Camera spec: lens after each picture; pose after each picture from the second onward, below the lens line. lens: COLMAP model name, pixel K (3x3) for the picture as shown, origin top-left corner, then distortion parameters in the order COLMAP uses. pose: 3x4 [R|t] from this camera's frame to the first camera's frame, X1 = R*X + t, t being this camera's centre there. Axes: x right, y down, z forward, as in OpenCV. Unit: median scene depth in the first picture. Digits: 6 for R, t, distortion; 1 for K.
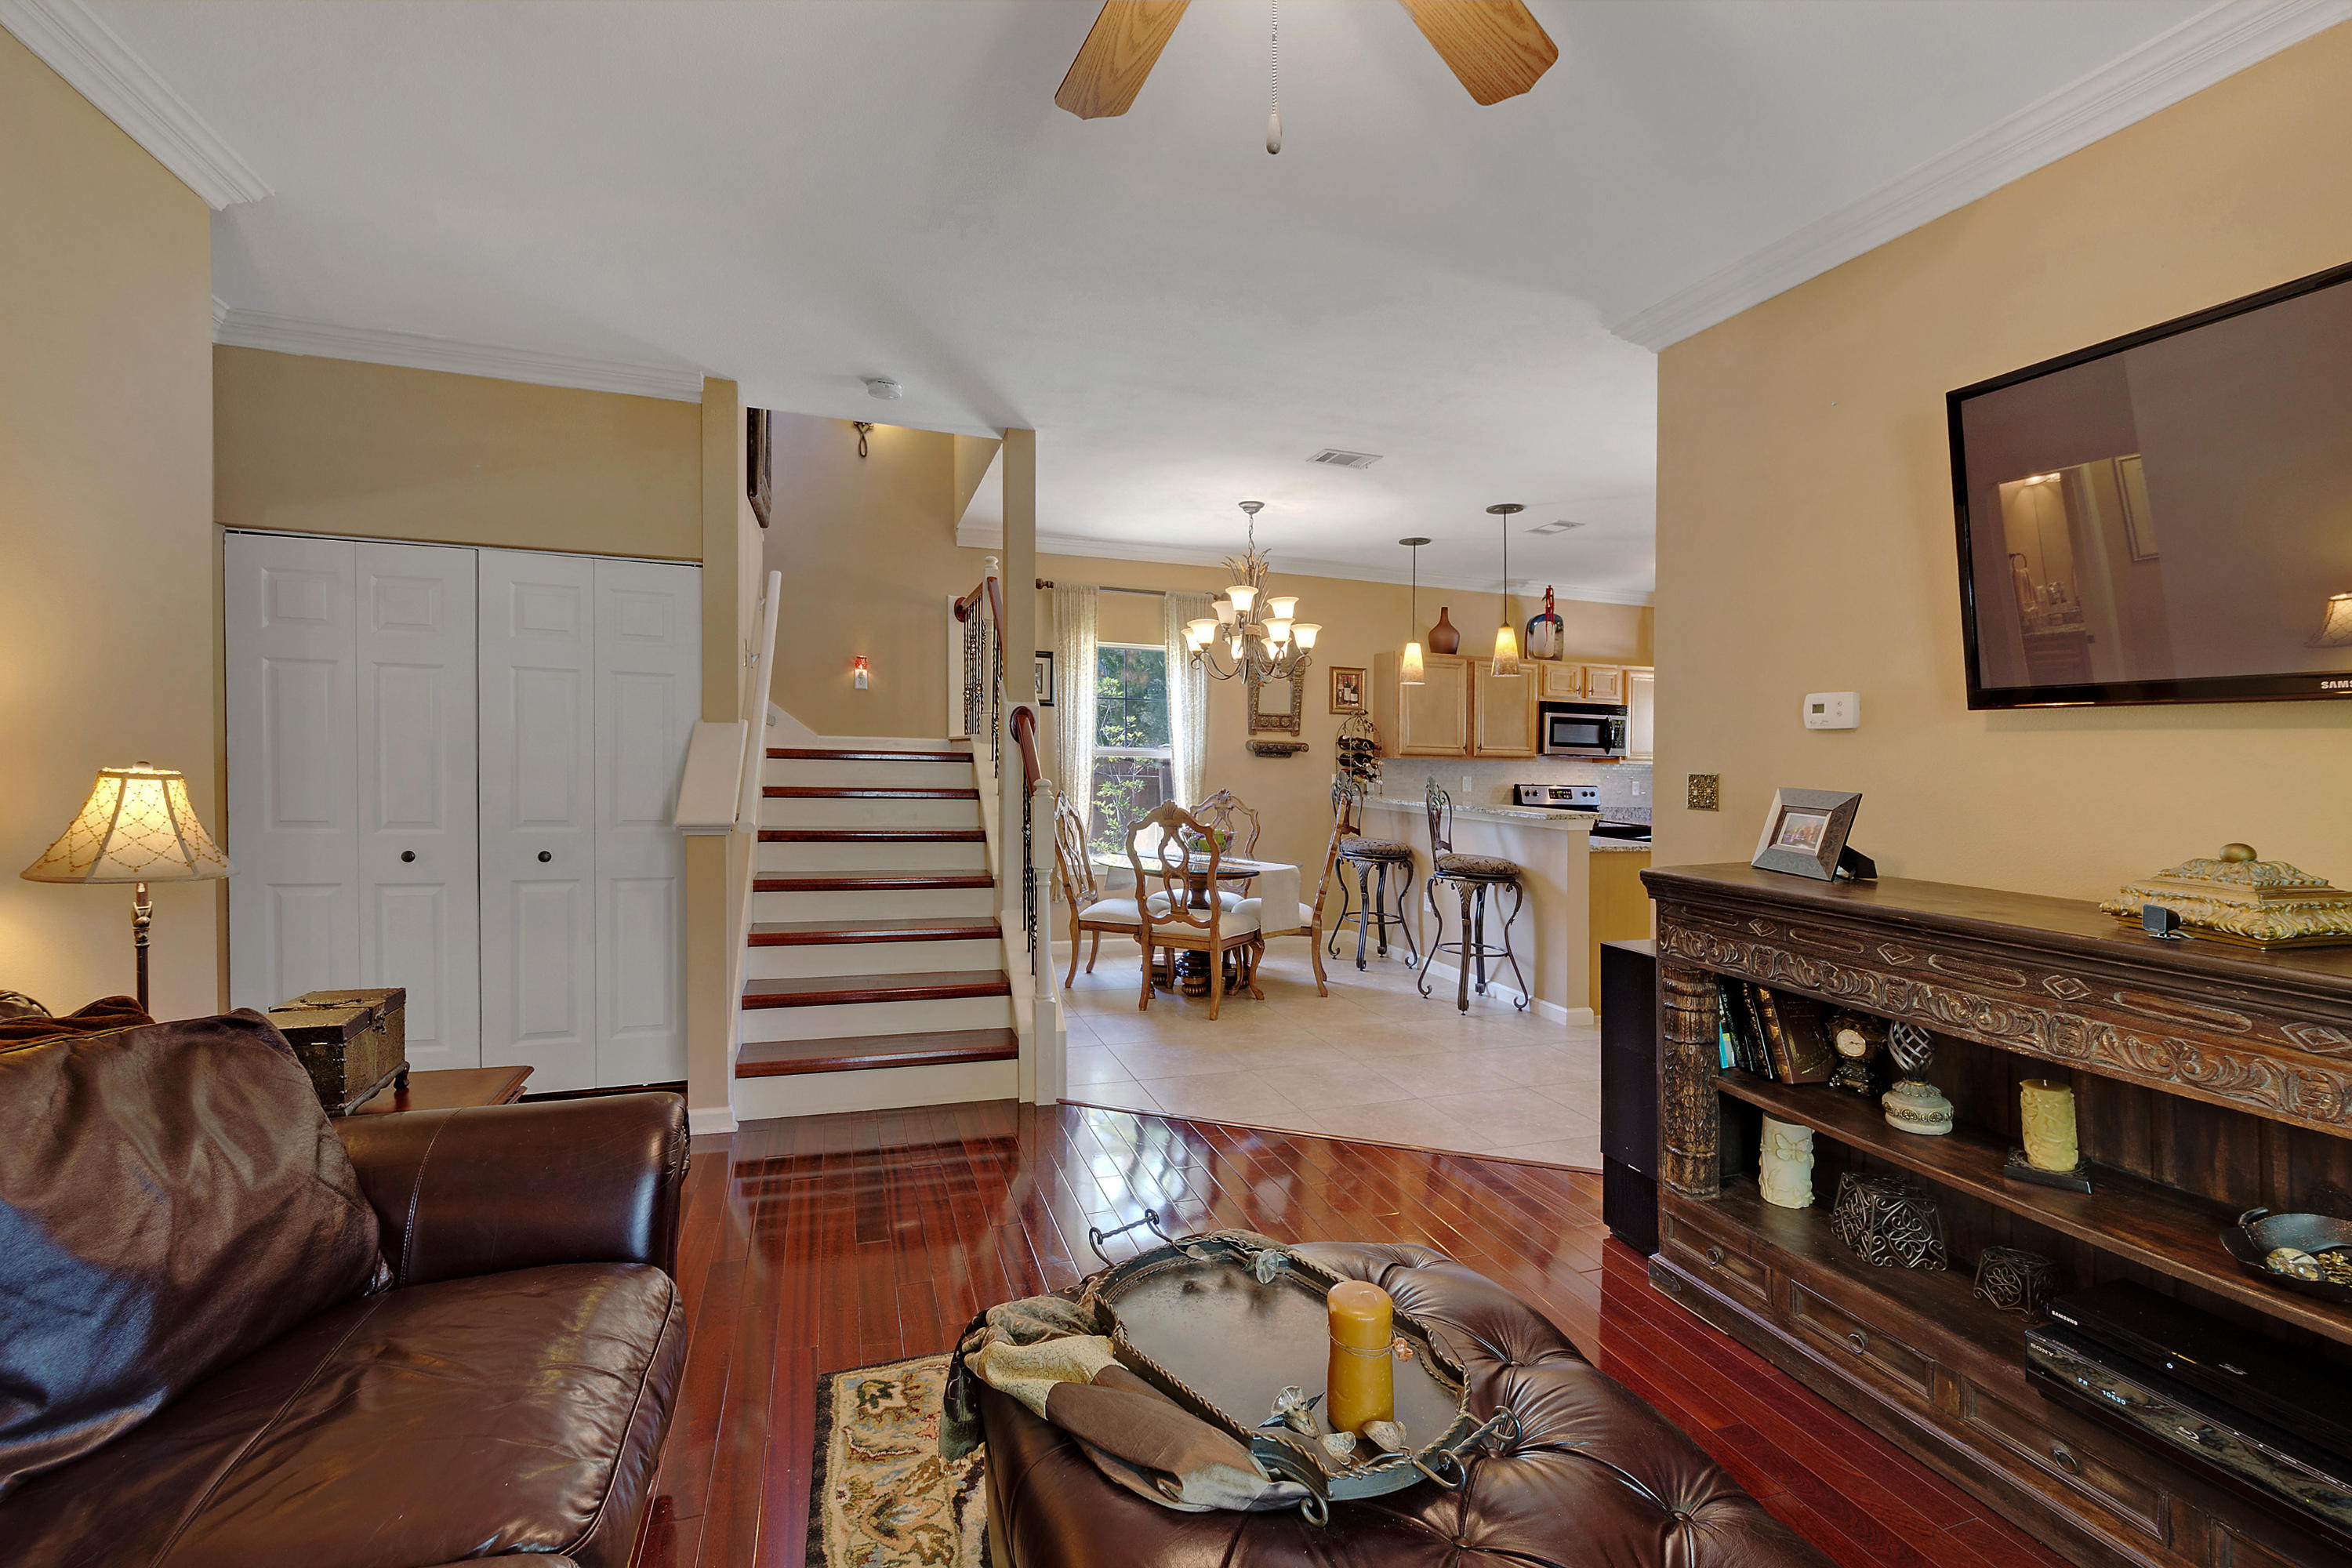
lens RADIAL K [[1019.1, 0, 1208.8], [0, 1019.1, 753.3], [0, 0, 1]] dist [-0.001127, -0.000461]
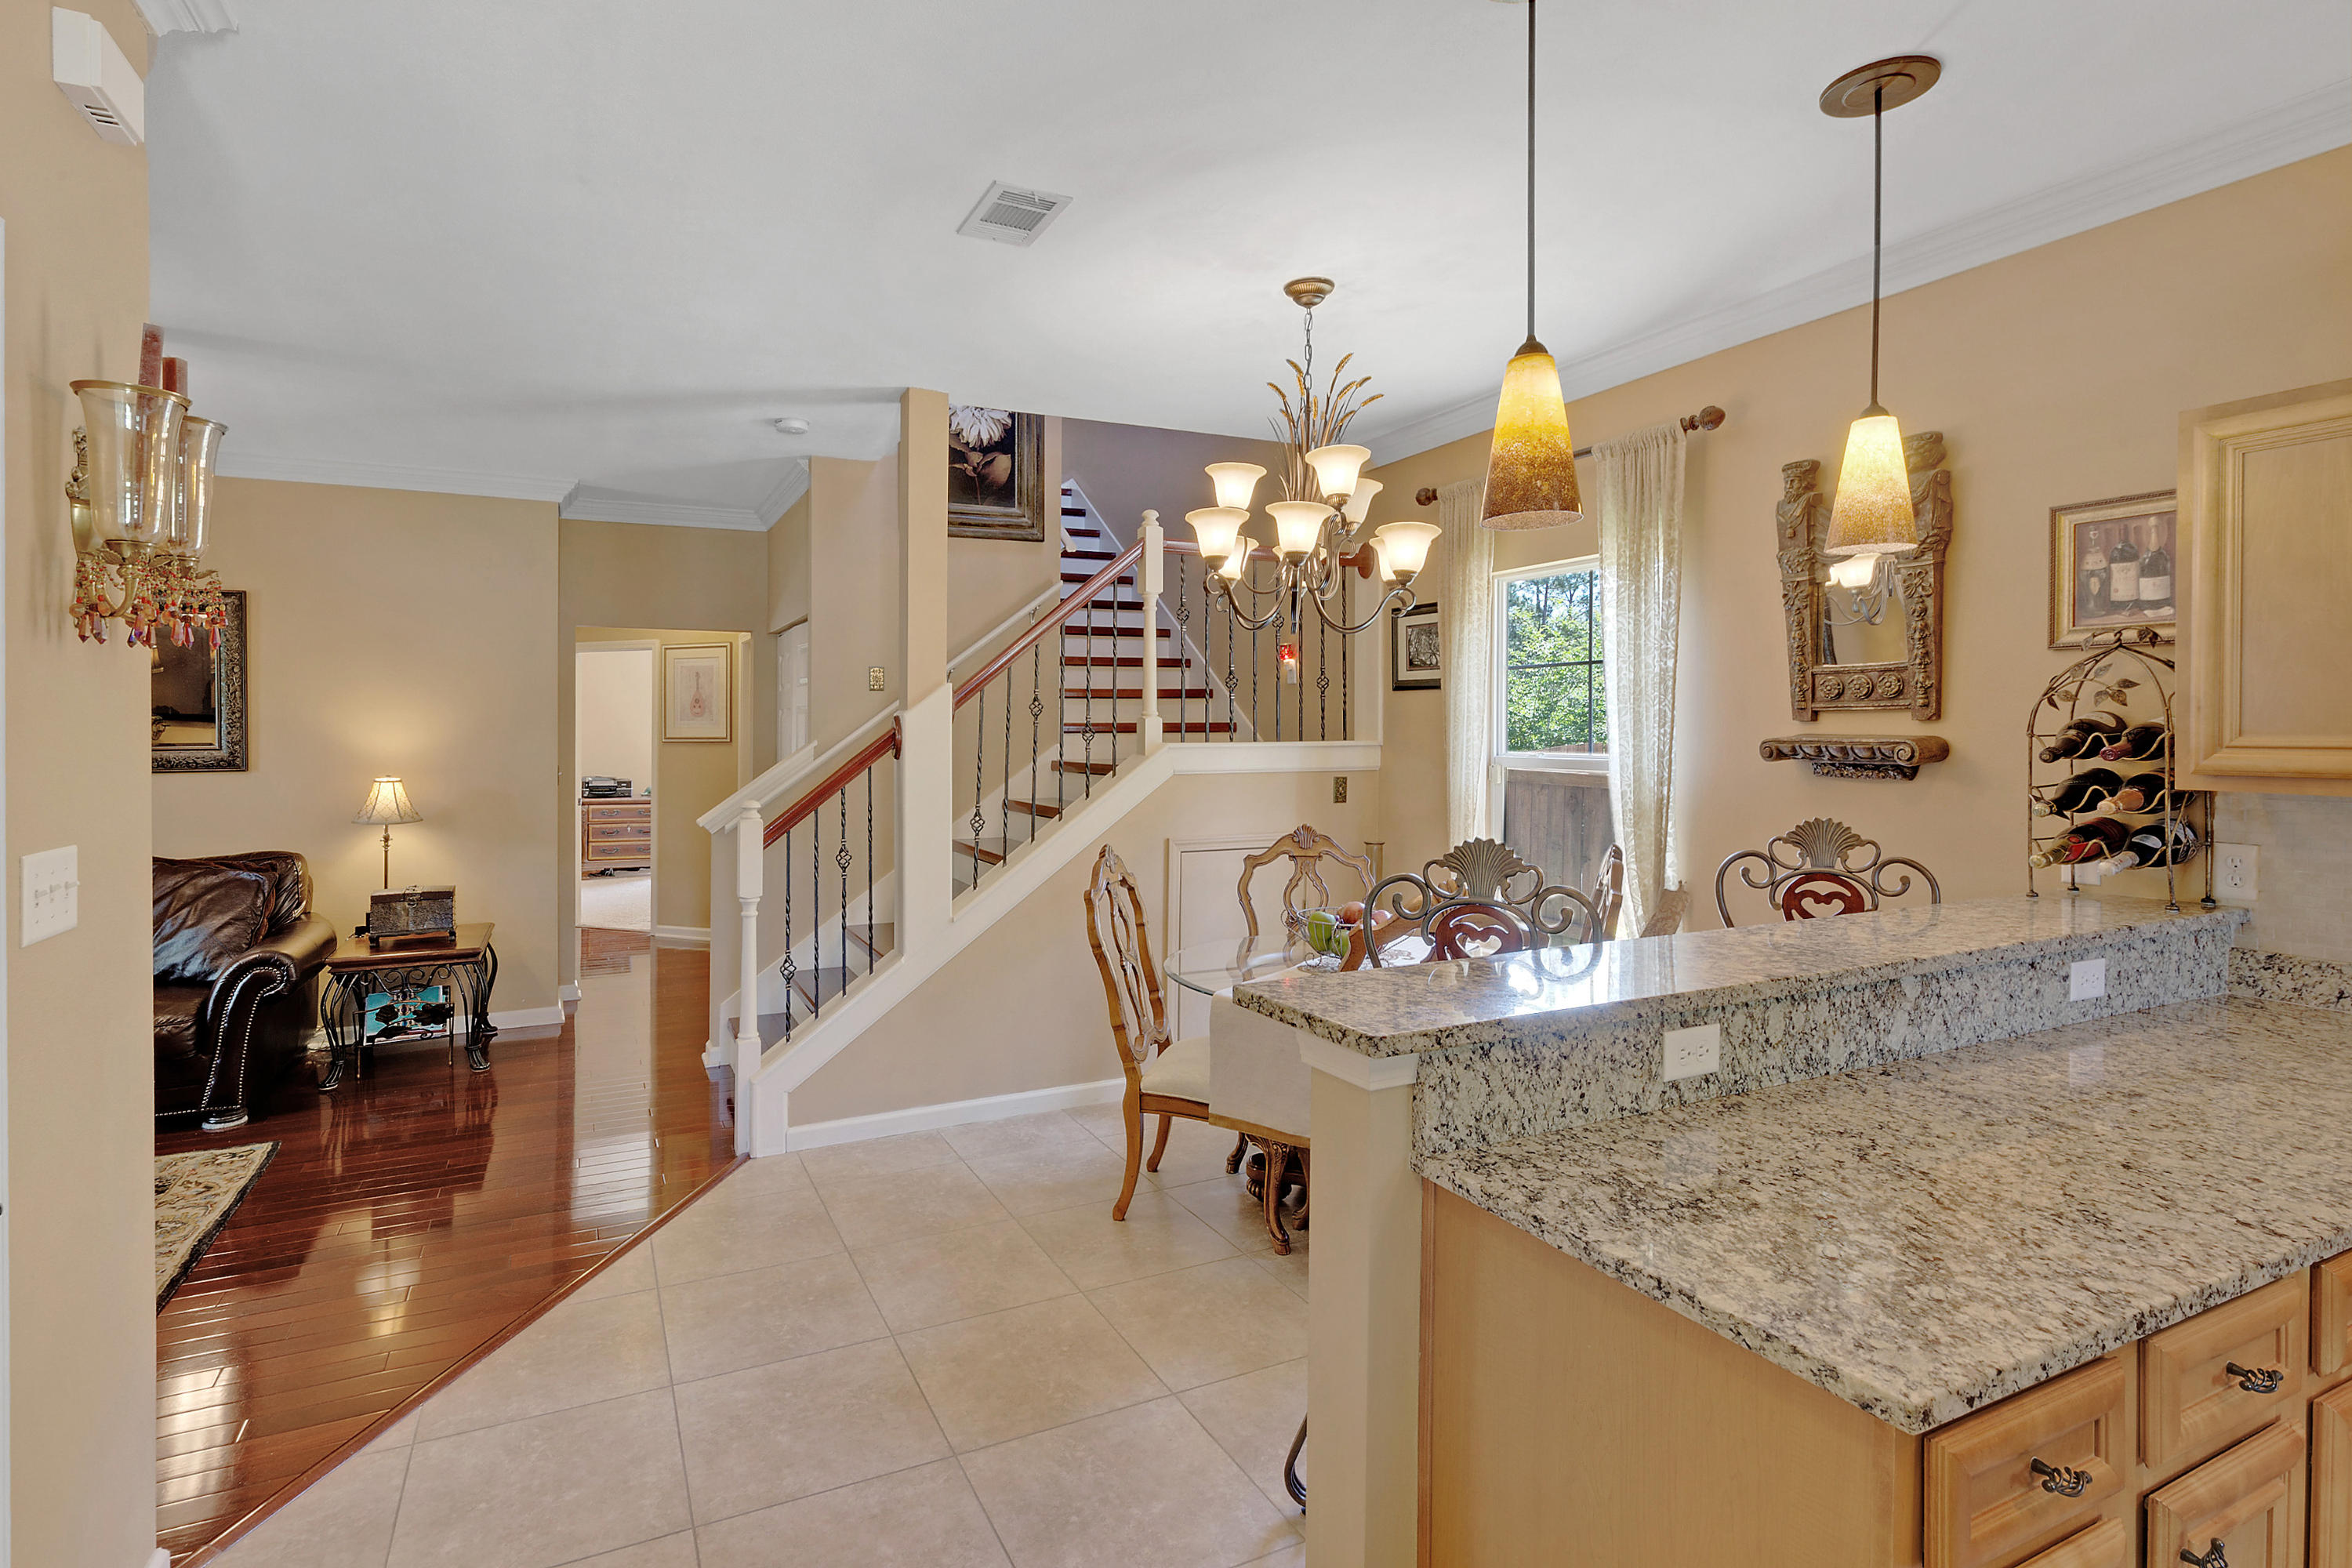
lens RADIAL K [[1161.2, 0, 1057.1], [0, 1161.2, 726.4], [0, 0, 1]] dist [-0.004603, 0.000024]
pose [[0.051729, -0.024462, -0.998361, 0.479490], [0.007888, 0.999679, -0.024086, -0.007108], [0.998630, -0.006629, 0.051906, 0.648434]]
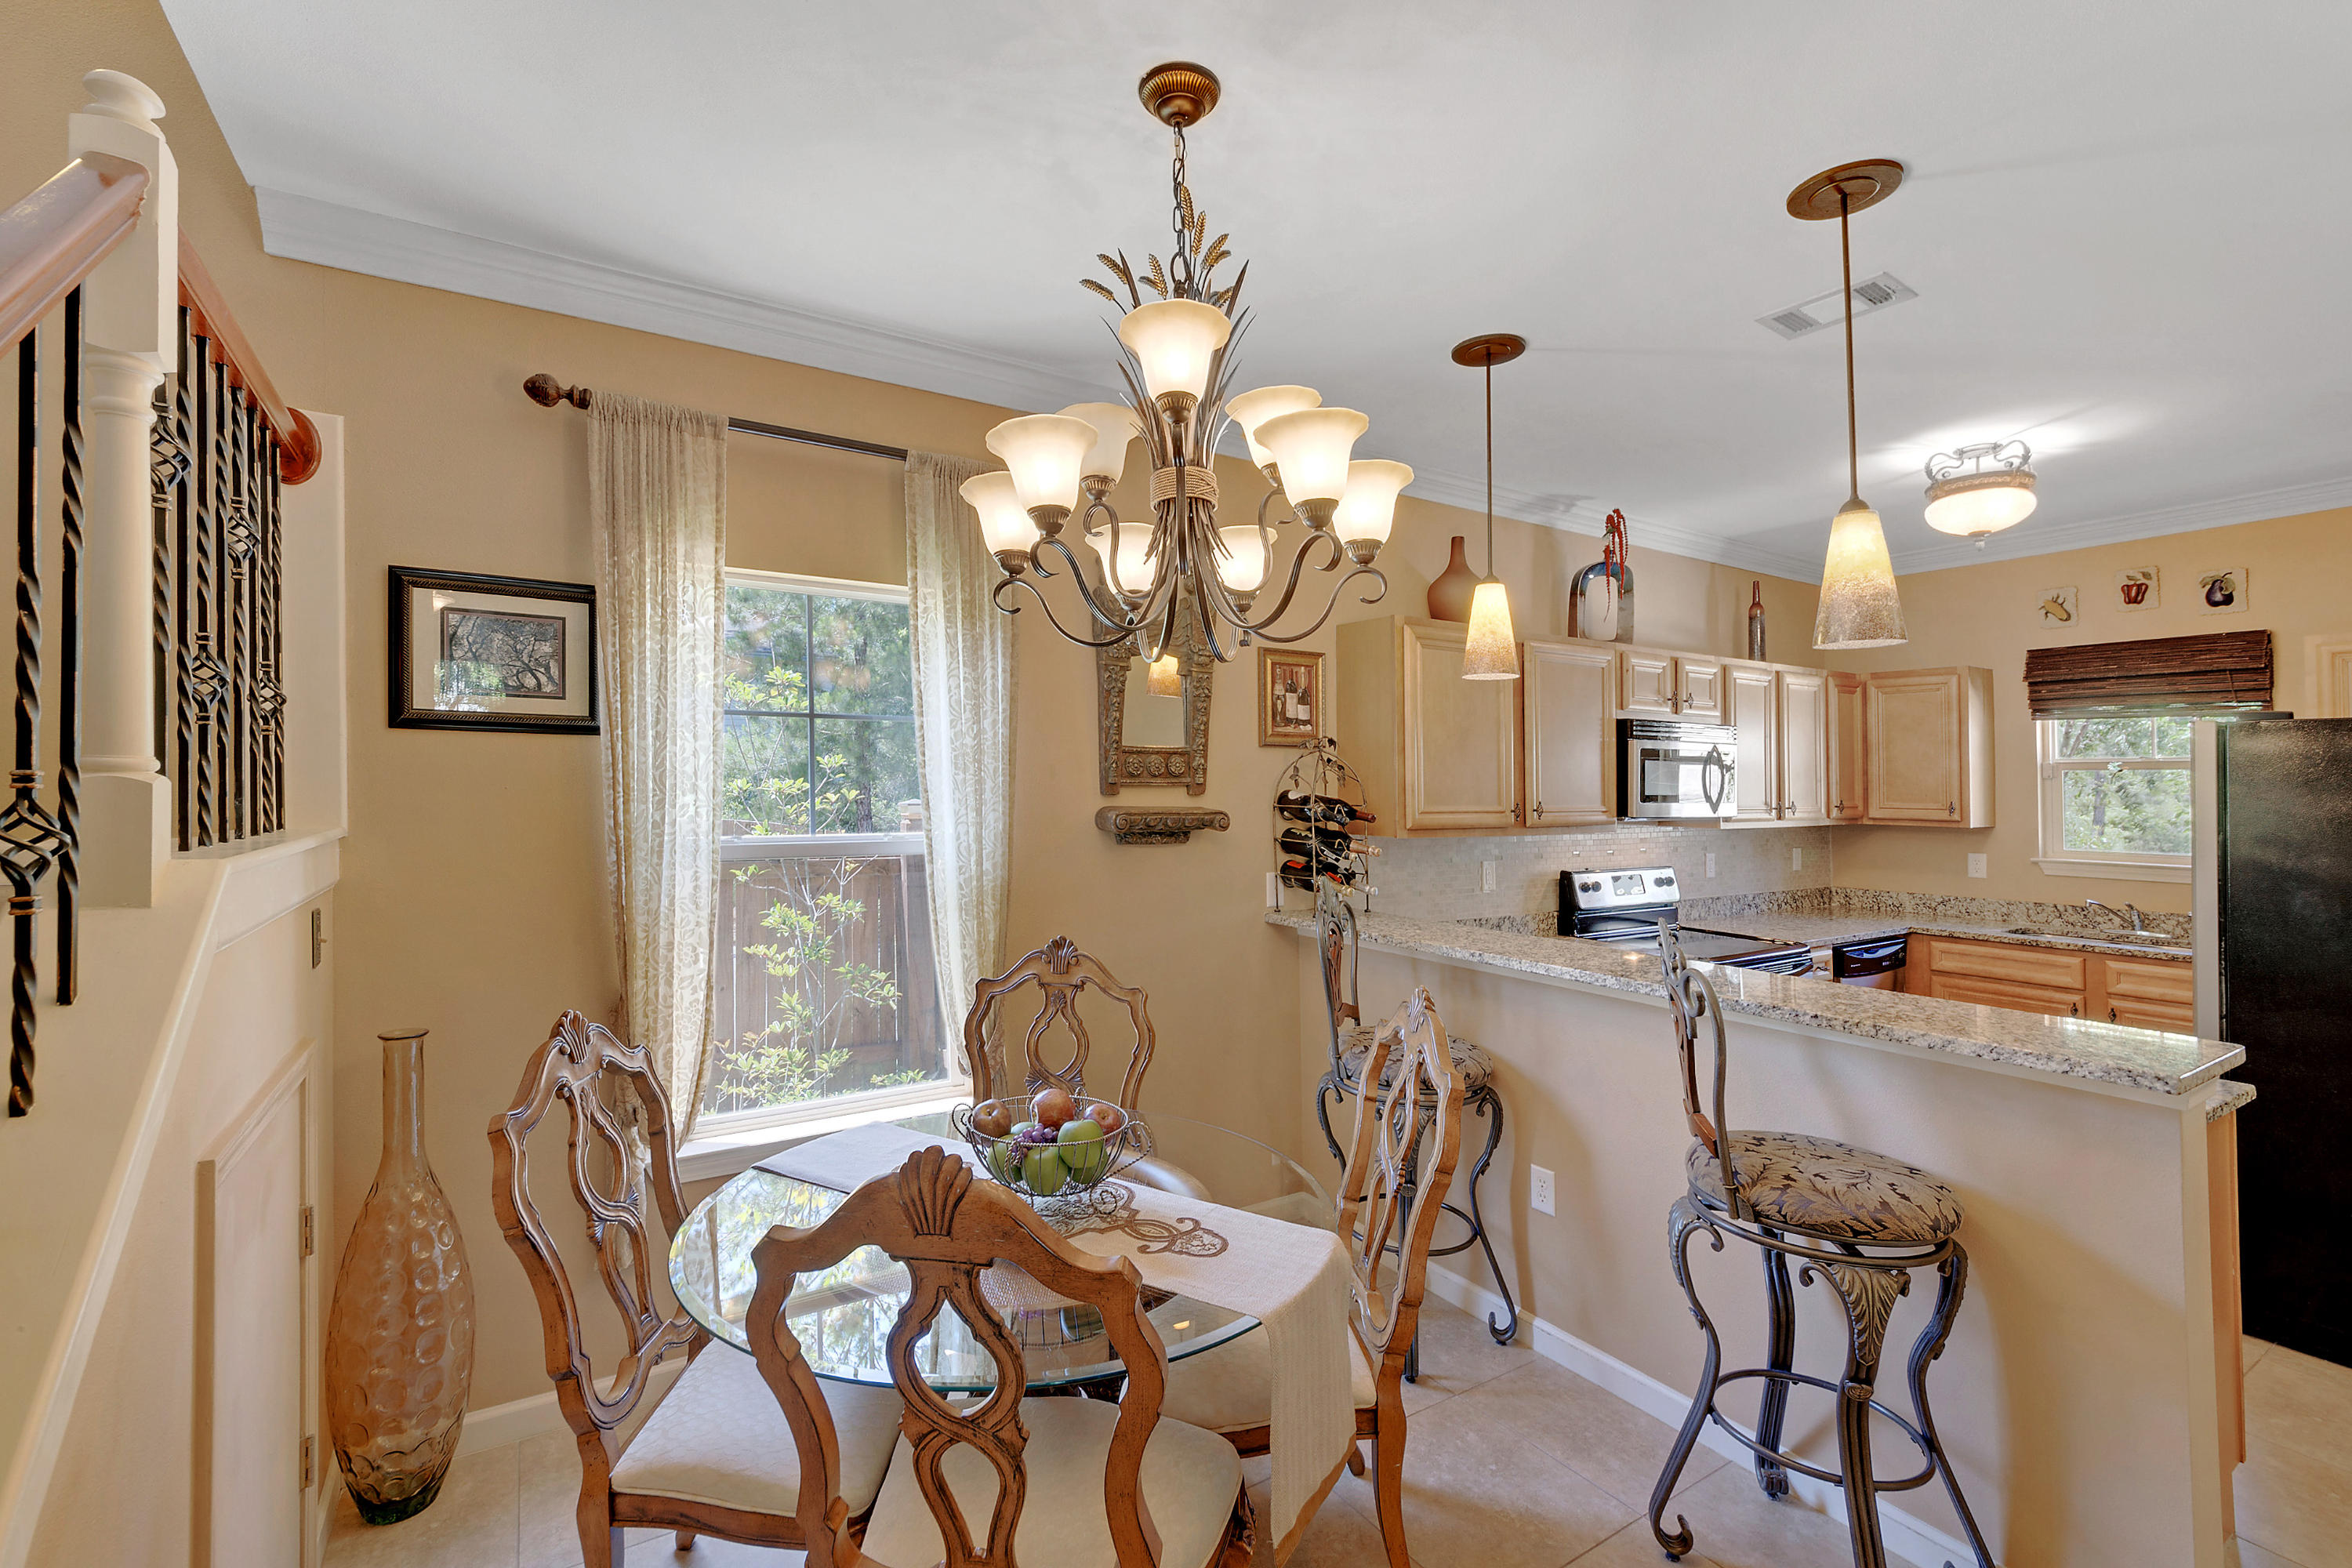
lens RADIAL K [[1019.1, 0, 1182.7], [0, 1019.1, 782.8], [0, 0, 1]] dist [-0.001127, -0.000461]
pose [[0.976068, -0.013237, 0.217062, -0.023040], [0.011619, 0.999894, 0.008731, -0.026222], [-0.217154, -0.006000, 0.976119, 0.533293]]
